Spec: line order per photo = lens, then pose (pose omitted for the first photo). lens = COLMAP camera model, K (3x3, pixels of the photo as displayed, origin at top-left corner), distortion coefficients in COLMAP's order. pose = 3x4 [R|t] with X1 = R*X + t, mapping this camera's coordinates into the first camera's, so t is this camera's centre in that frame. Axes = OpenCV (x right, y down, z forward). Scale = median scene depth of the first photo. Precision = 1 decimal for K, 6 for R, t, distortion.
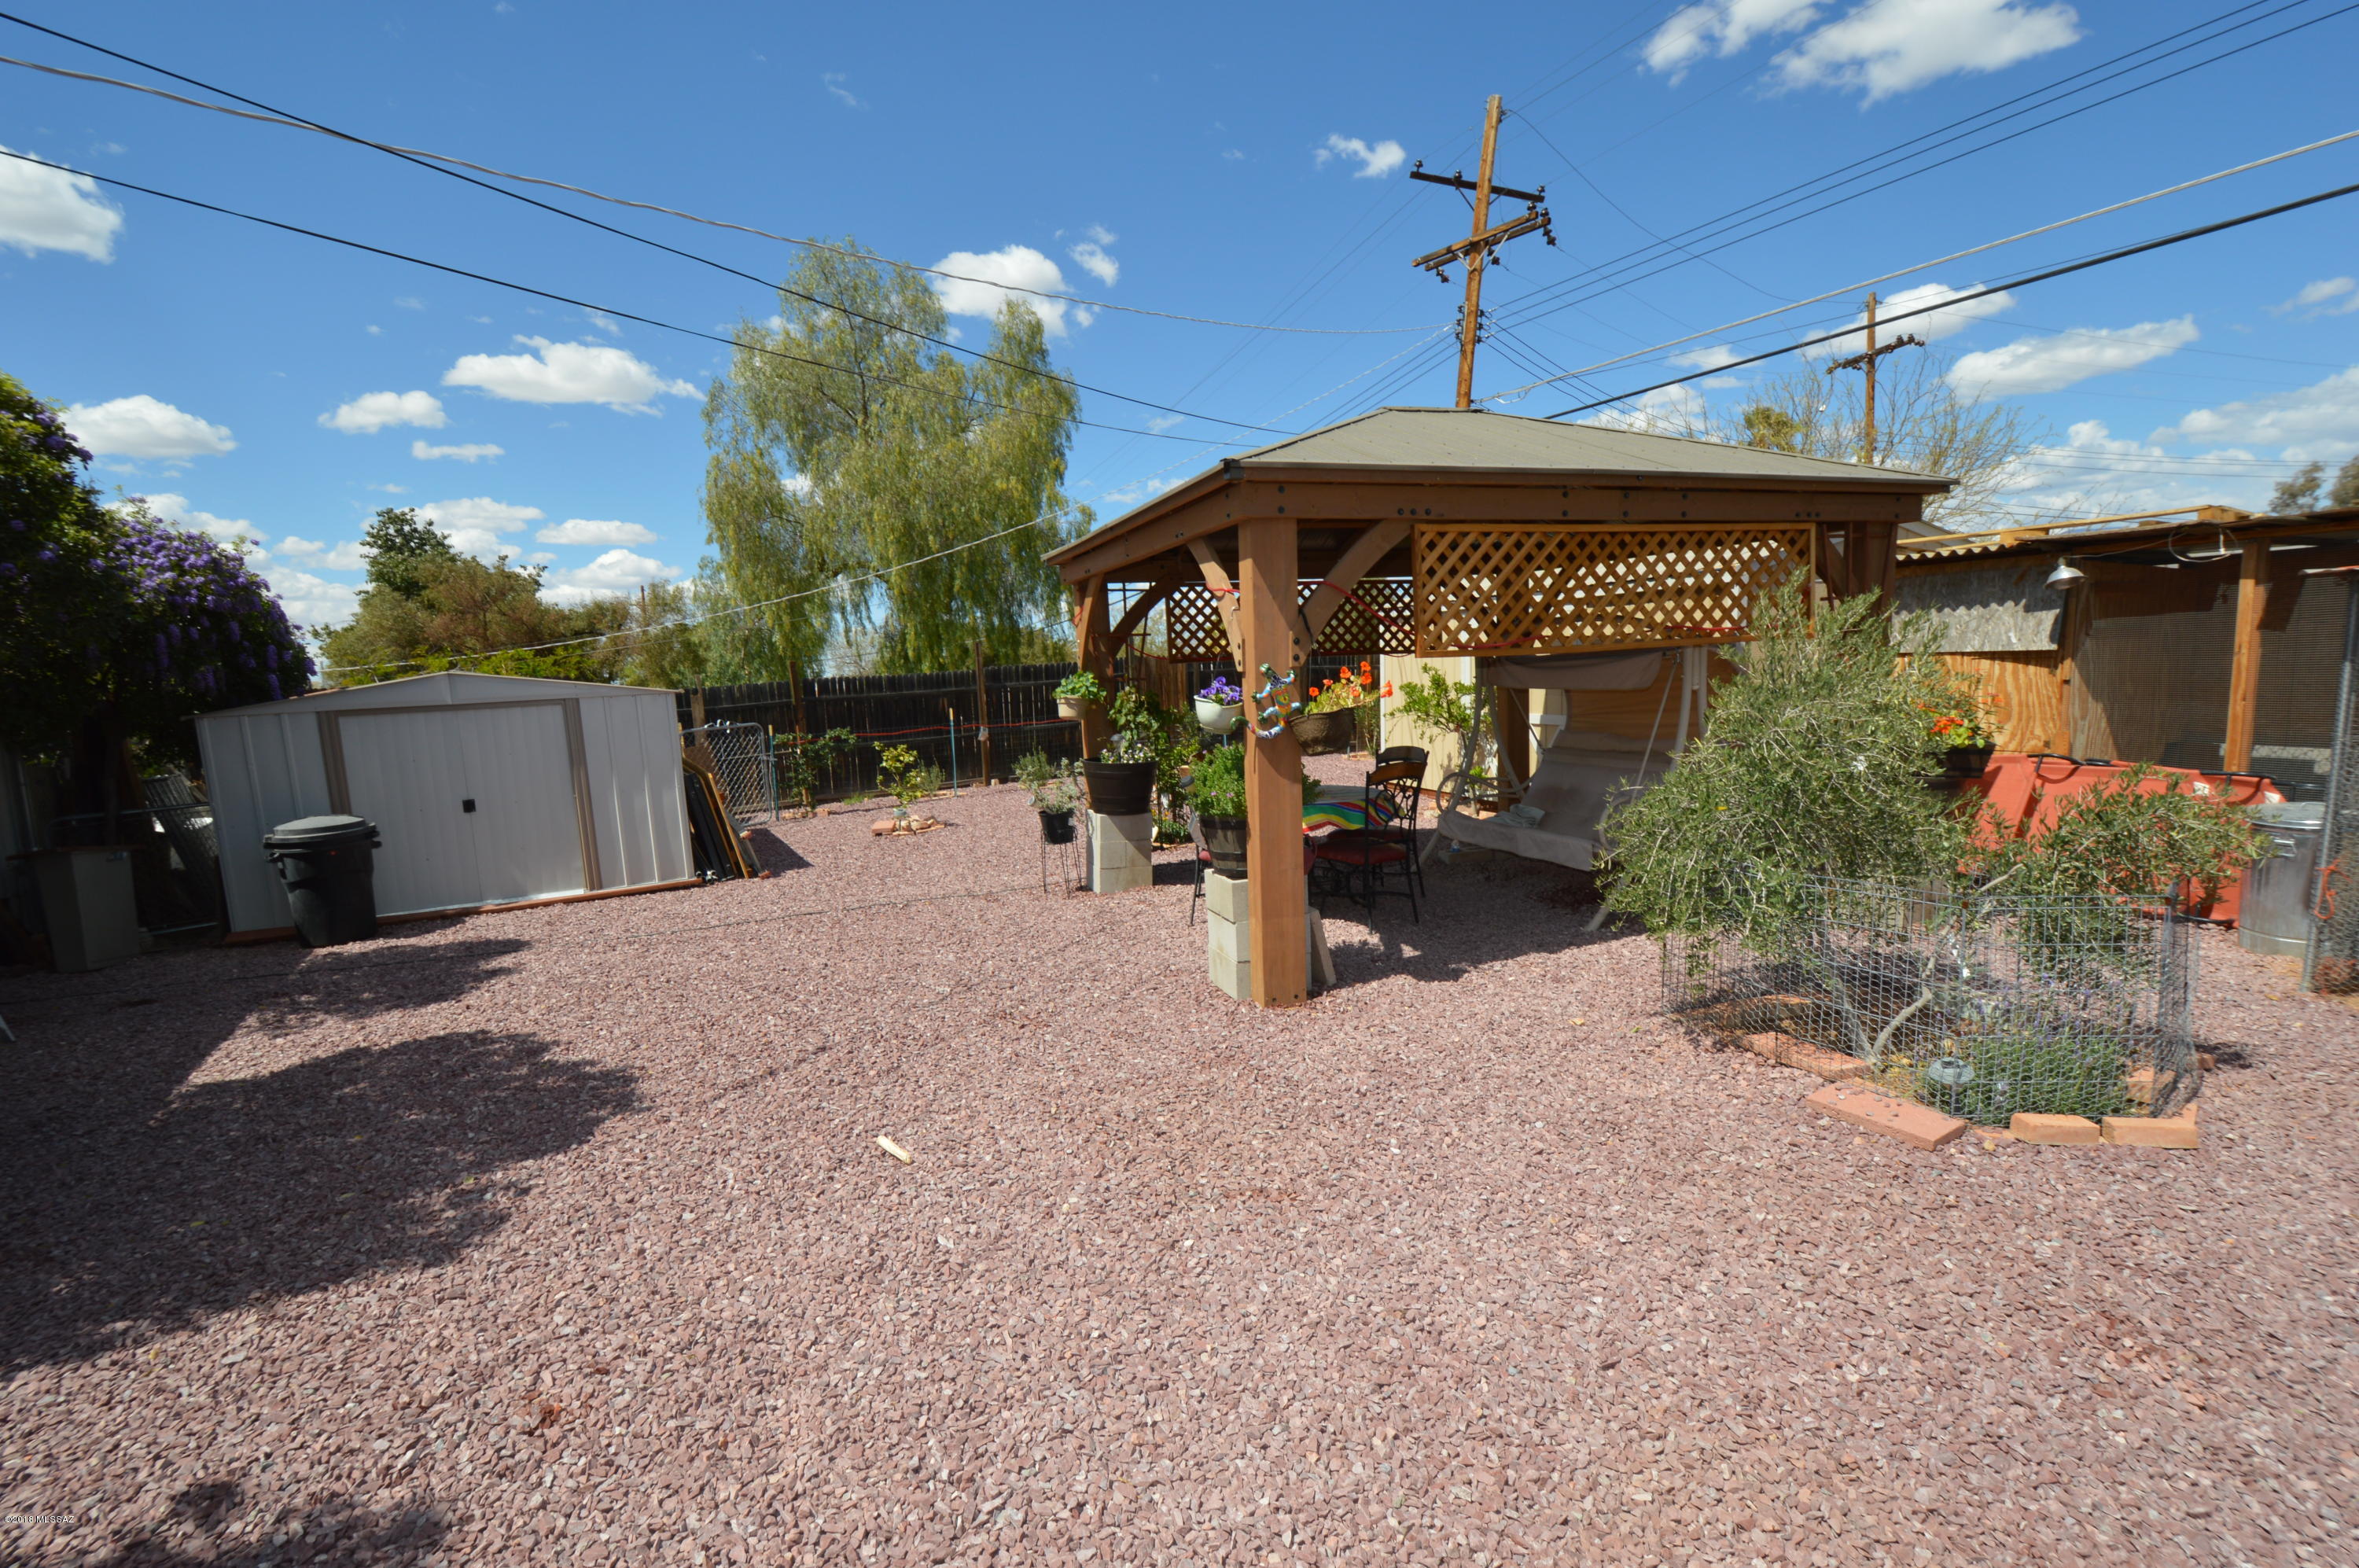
lens RADIAL K [[1035.3, 0, 1159.1], [0, 1035.3, 807.8], [0, 0, 1]] dist [0.027445, -0.026949]
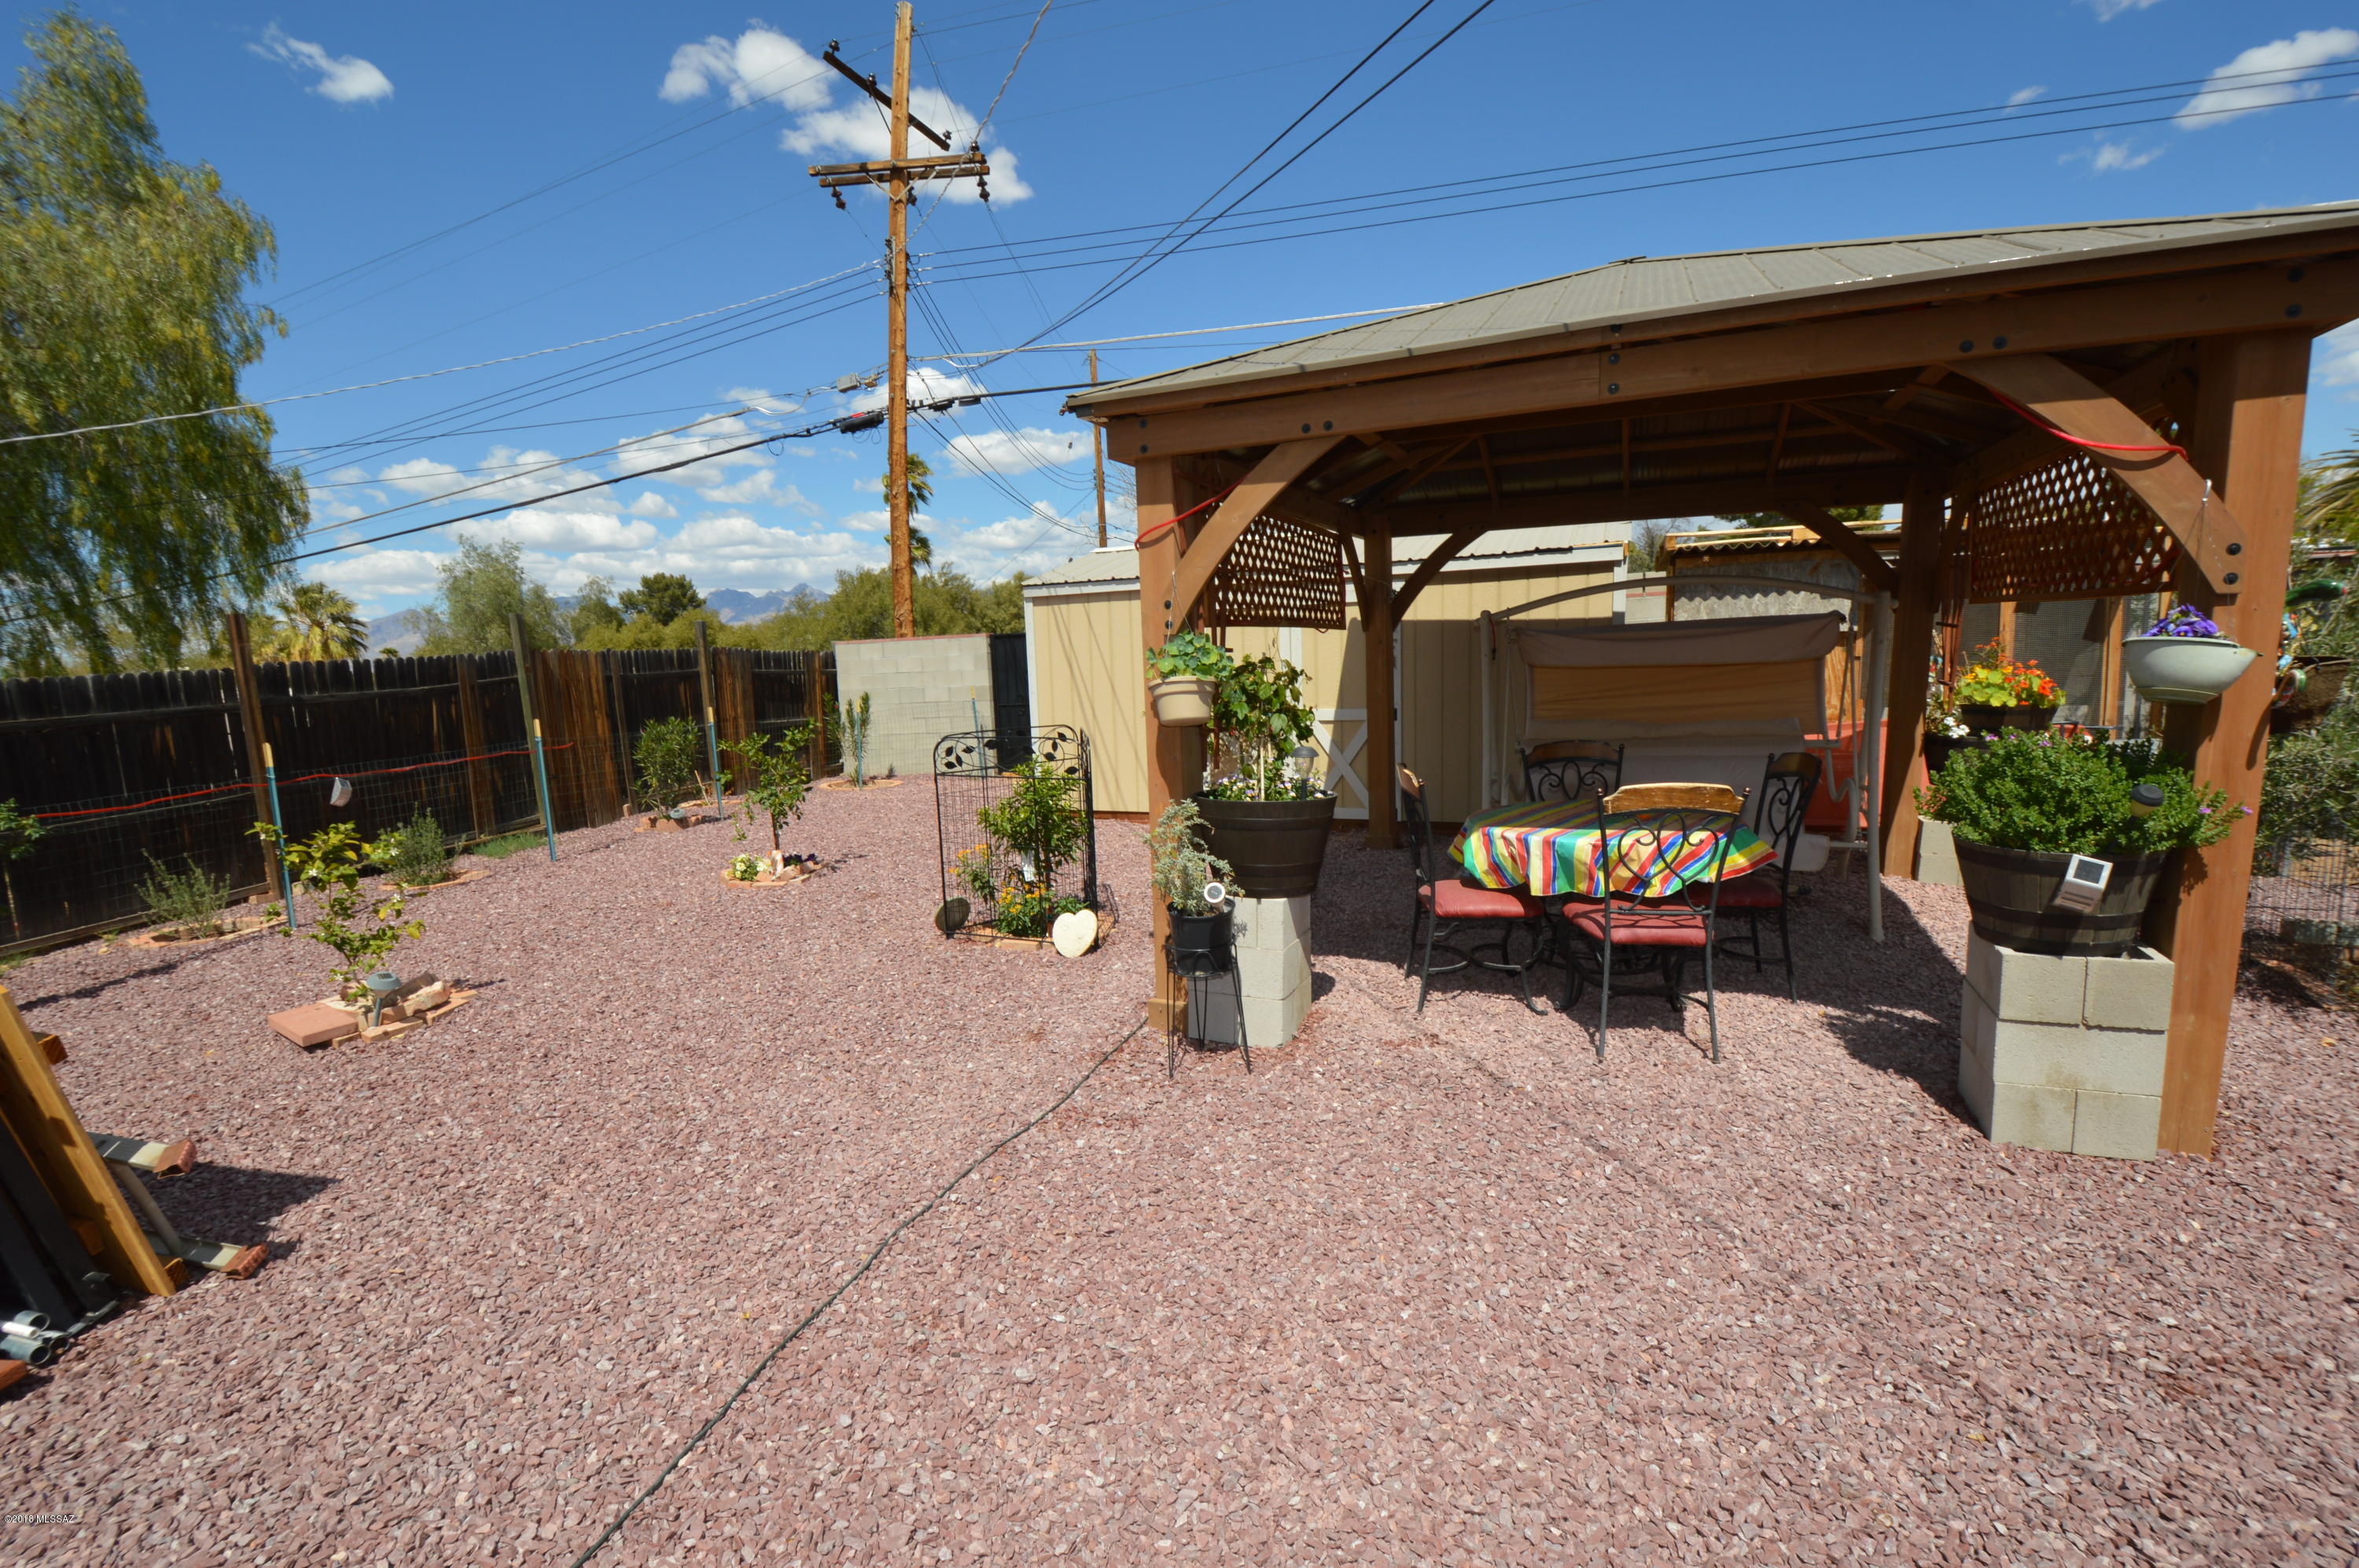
lens RADIAL K [[1035.3, 0, 1159.1], [0, 1035.3, 807.8], [0, 0, 1]] dist [0.027445, -0.026949]
pose [[0.650794, -0.114794, 0.750526, -0.246795], [0.137957, 0.989928, 0.031786, -0.024988], [-0.746616, 0.082854, 0.660076, 0.316100]]
